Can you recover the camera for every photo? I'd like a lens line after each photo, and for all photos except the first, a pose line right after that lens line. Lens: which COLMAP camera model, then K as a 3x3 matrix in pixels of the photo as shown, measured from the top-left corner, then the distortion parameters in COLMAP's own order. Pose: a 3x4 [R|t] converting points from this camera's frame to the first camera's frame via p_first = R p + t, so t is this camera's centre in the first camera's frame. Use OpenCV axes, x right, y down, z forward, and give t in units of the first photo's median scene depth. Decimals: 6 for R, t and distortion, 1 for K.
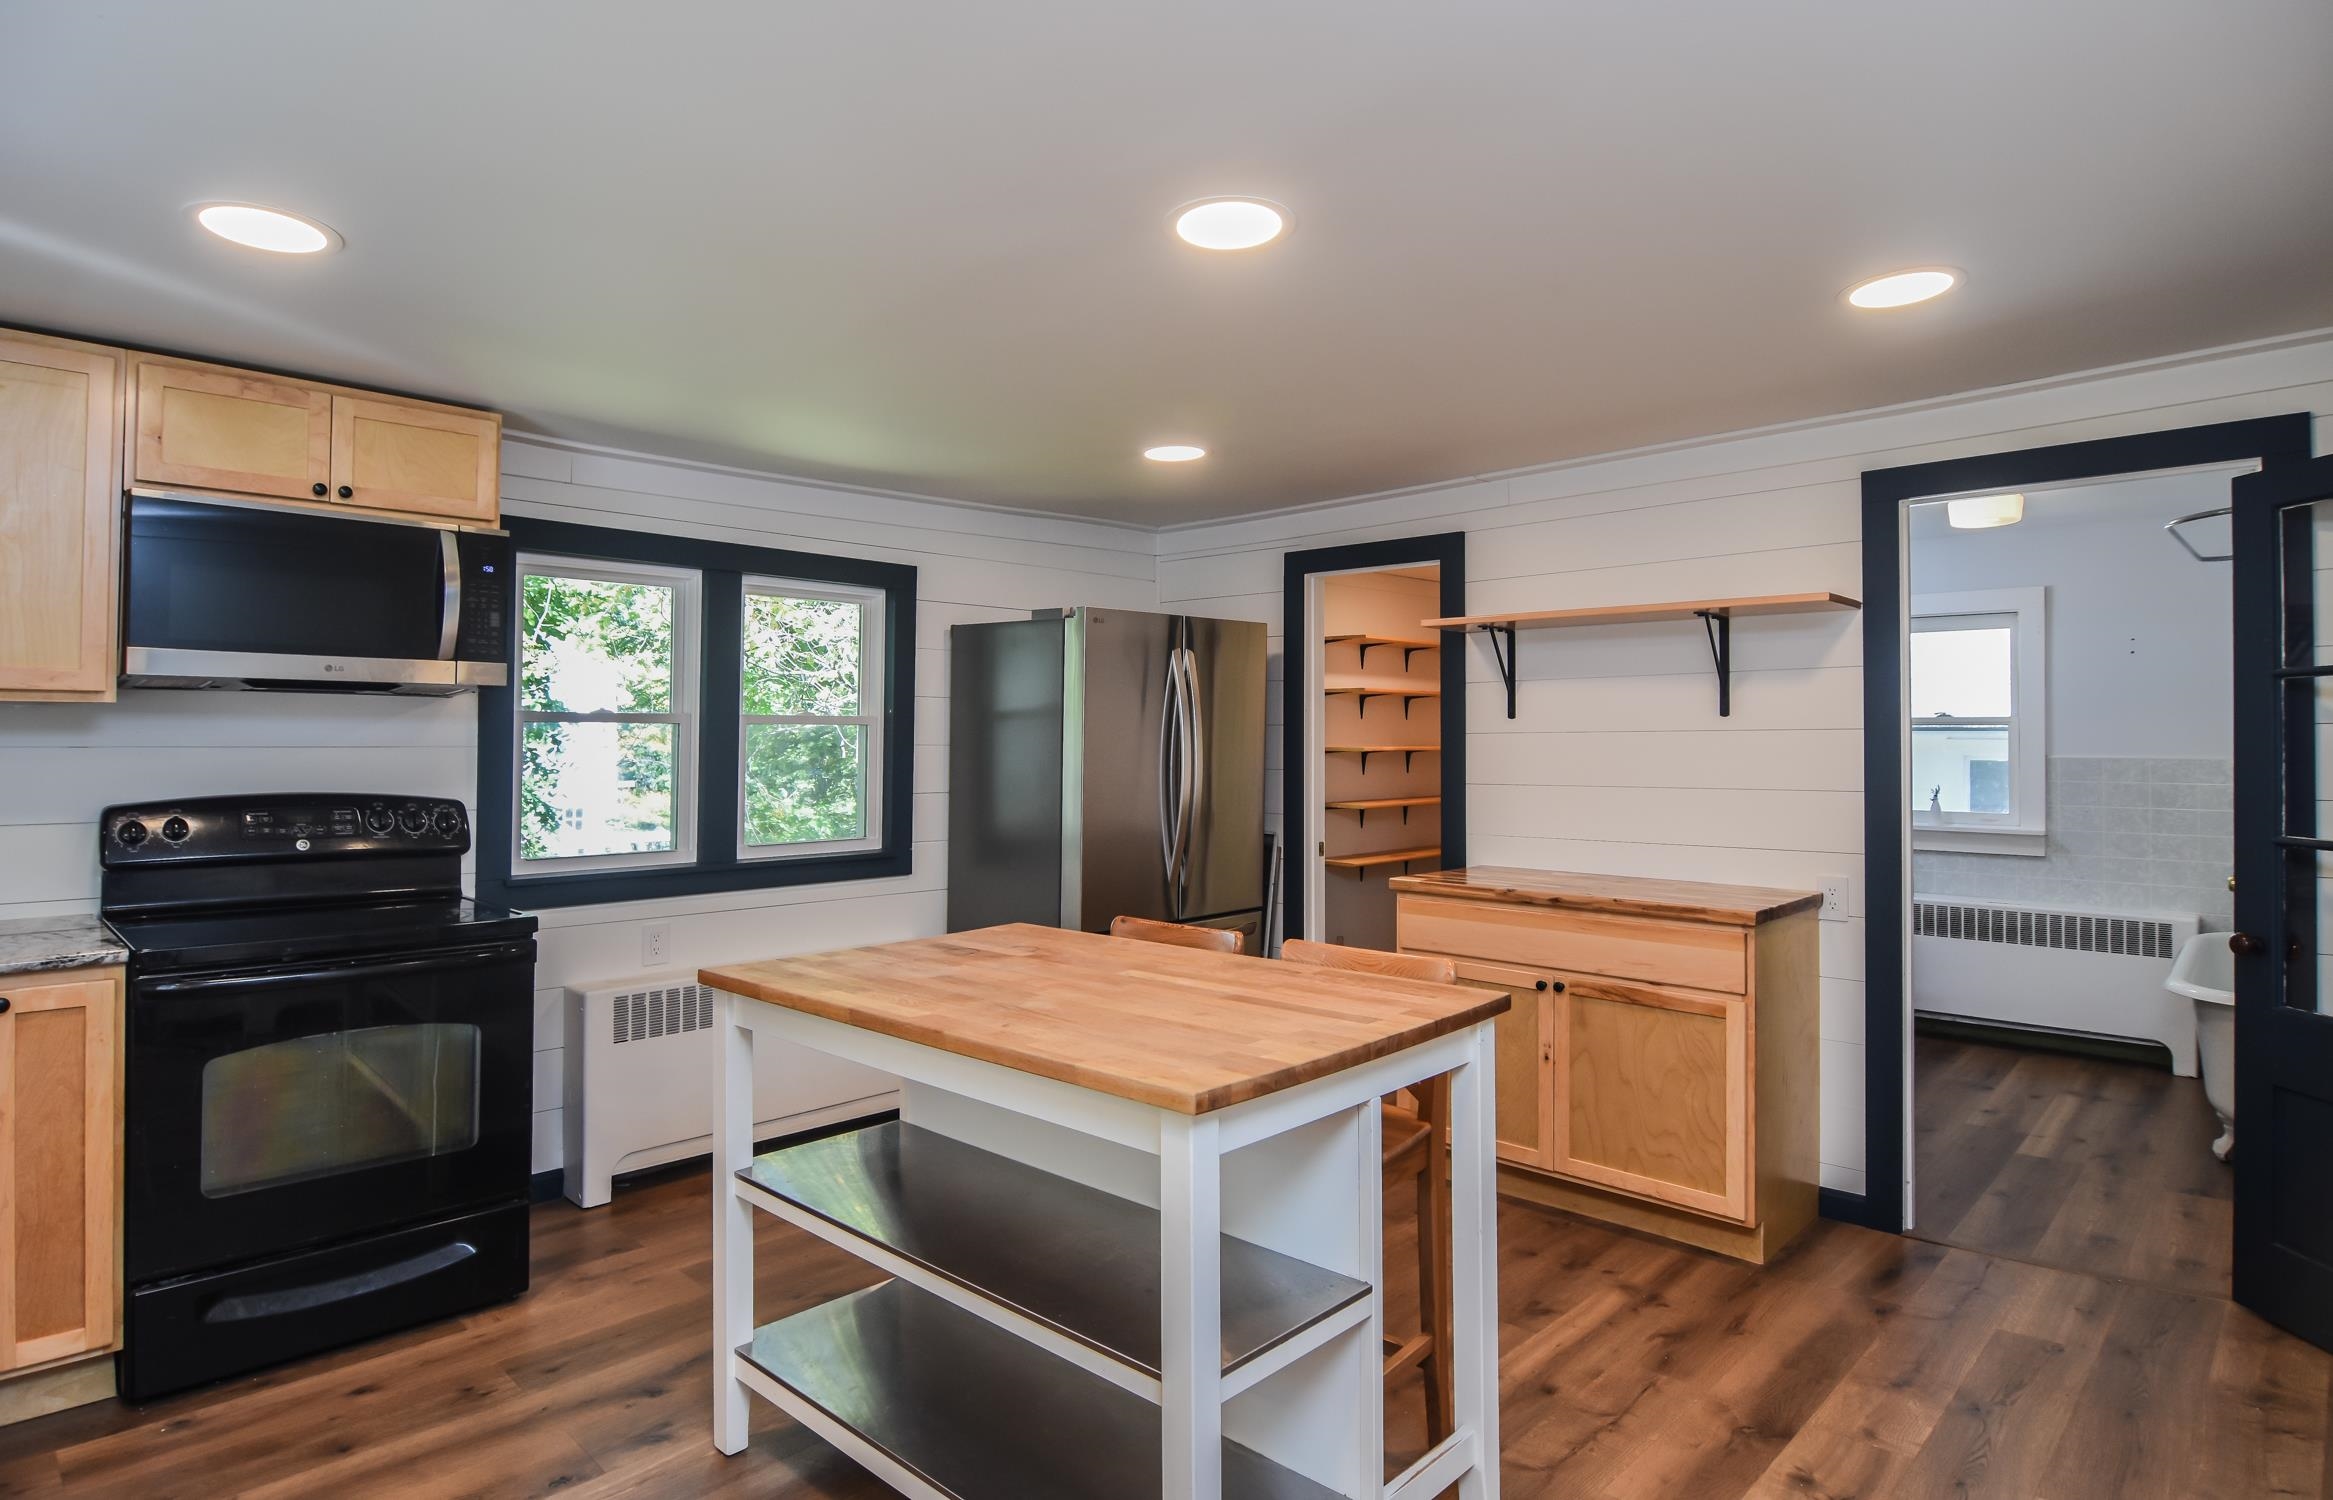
lens RADIAL K [[1269.2, 0, 1169.7], [0, 1269.2, 721.6], [0, 0, 1]] dist [-0.017532, 0.000298]
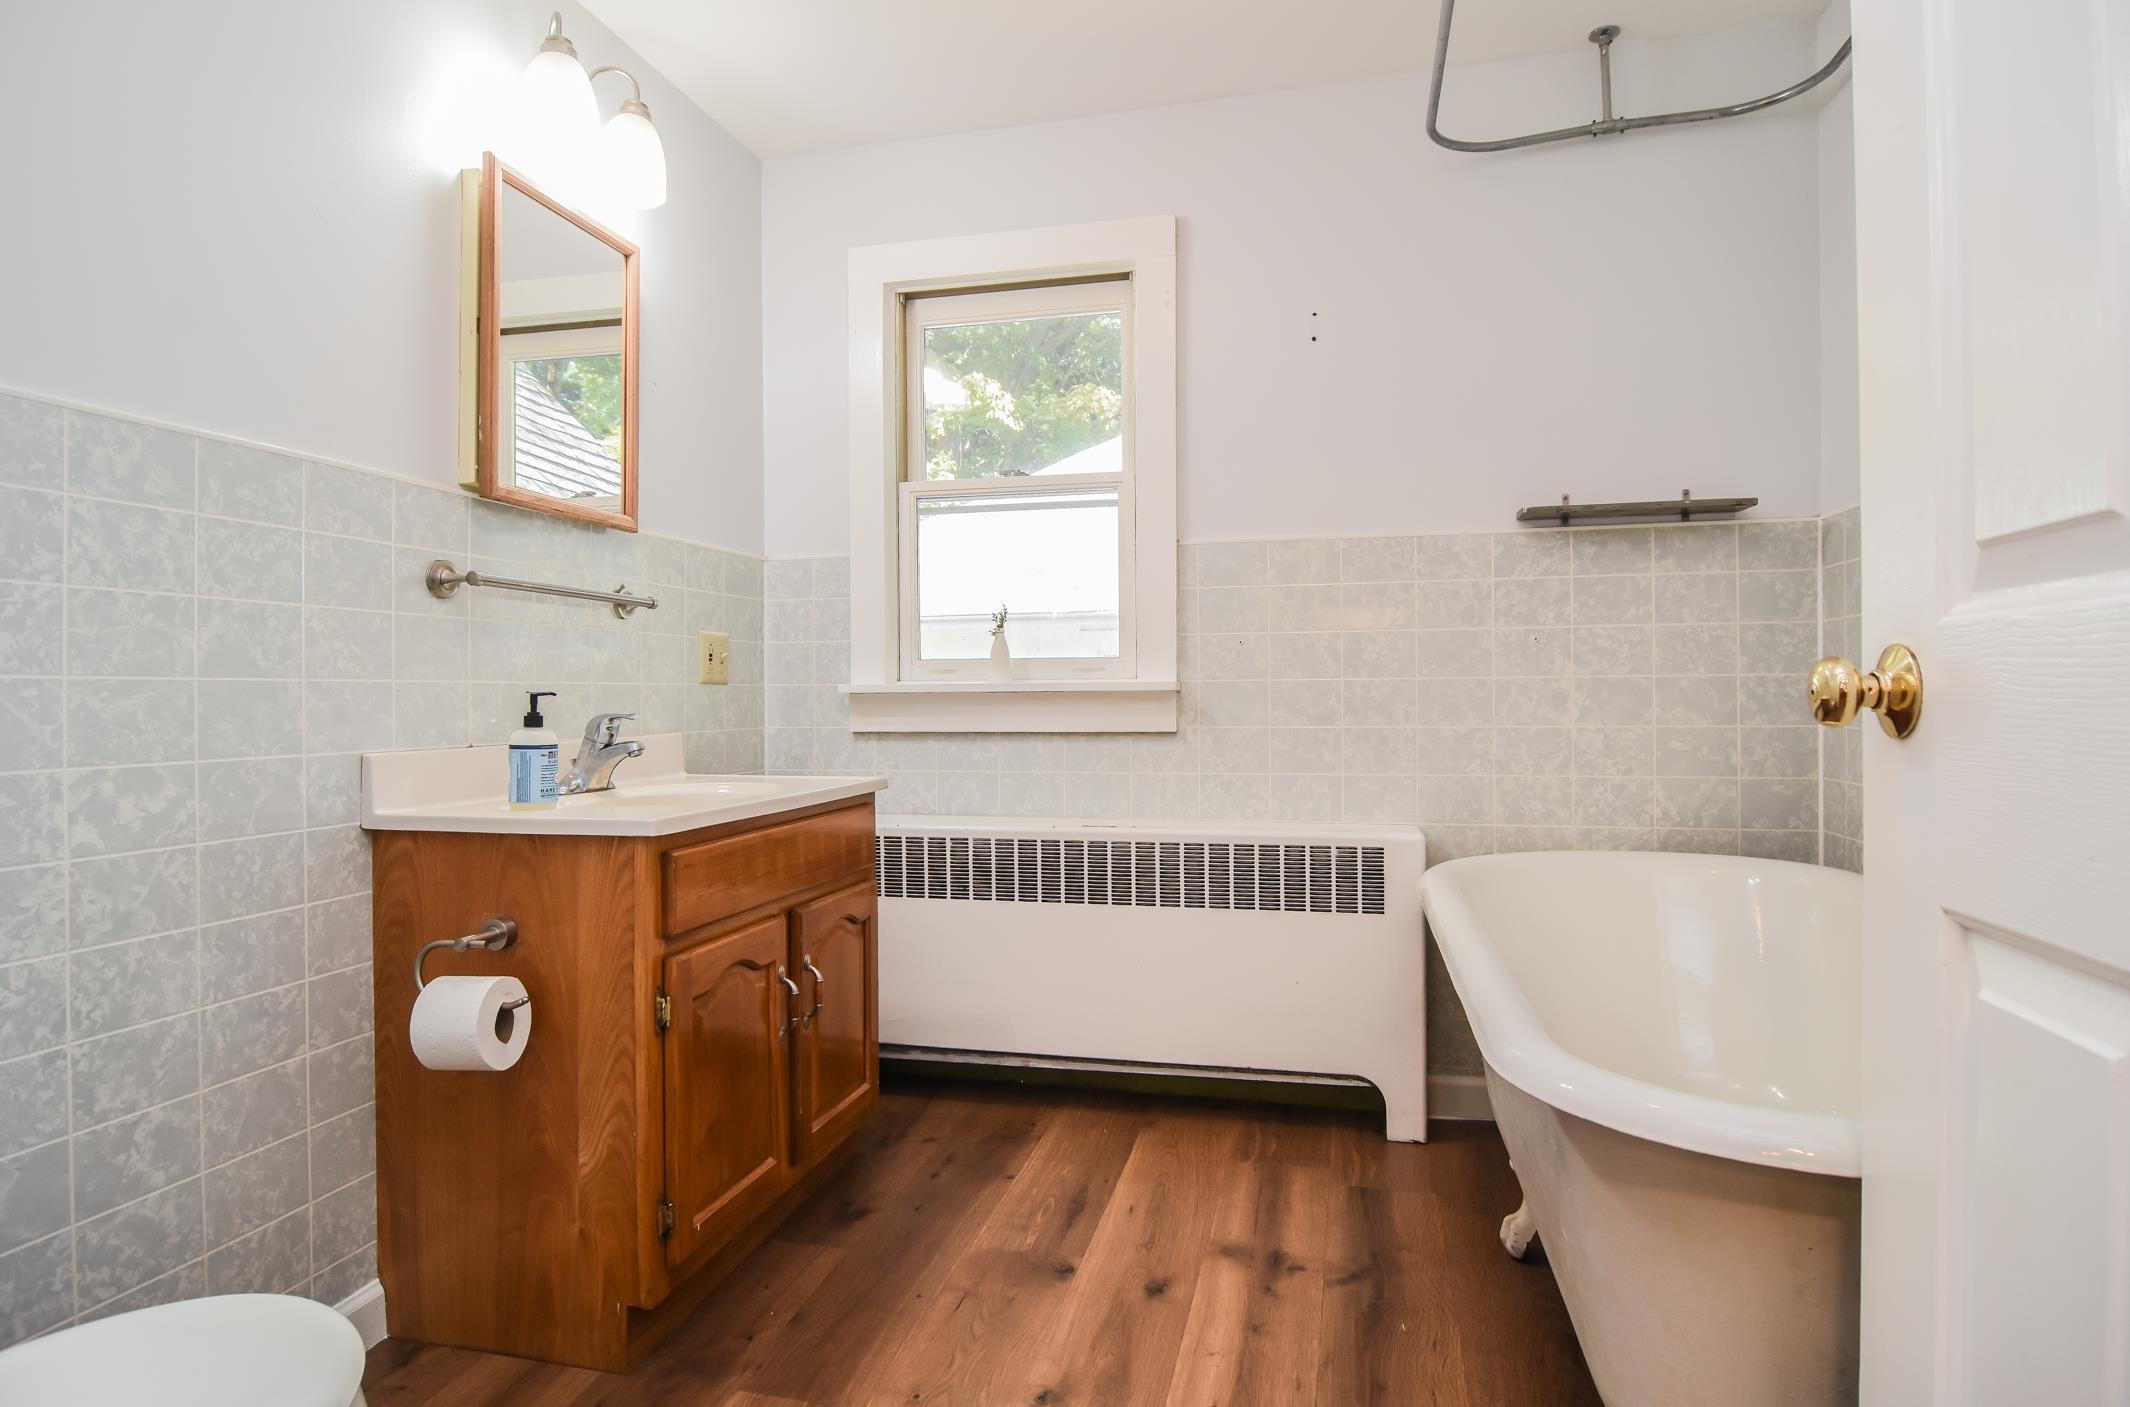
lens RADIAL K [[1161.3, 0, 1065.0], [0, 1161.3, 703.5], [0, 0, 1]] dist [0.000034, 0.000003]
pose [[0.873048, -0.013130, 0.487457, 0.427529], [0.003513, 0.999781, 0.020639, 0.086930], [-0.487621, -0.016307, 0.872903, 0.612073]]
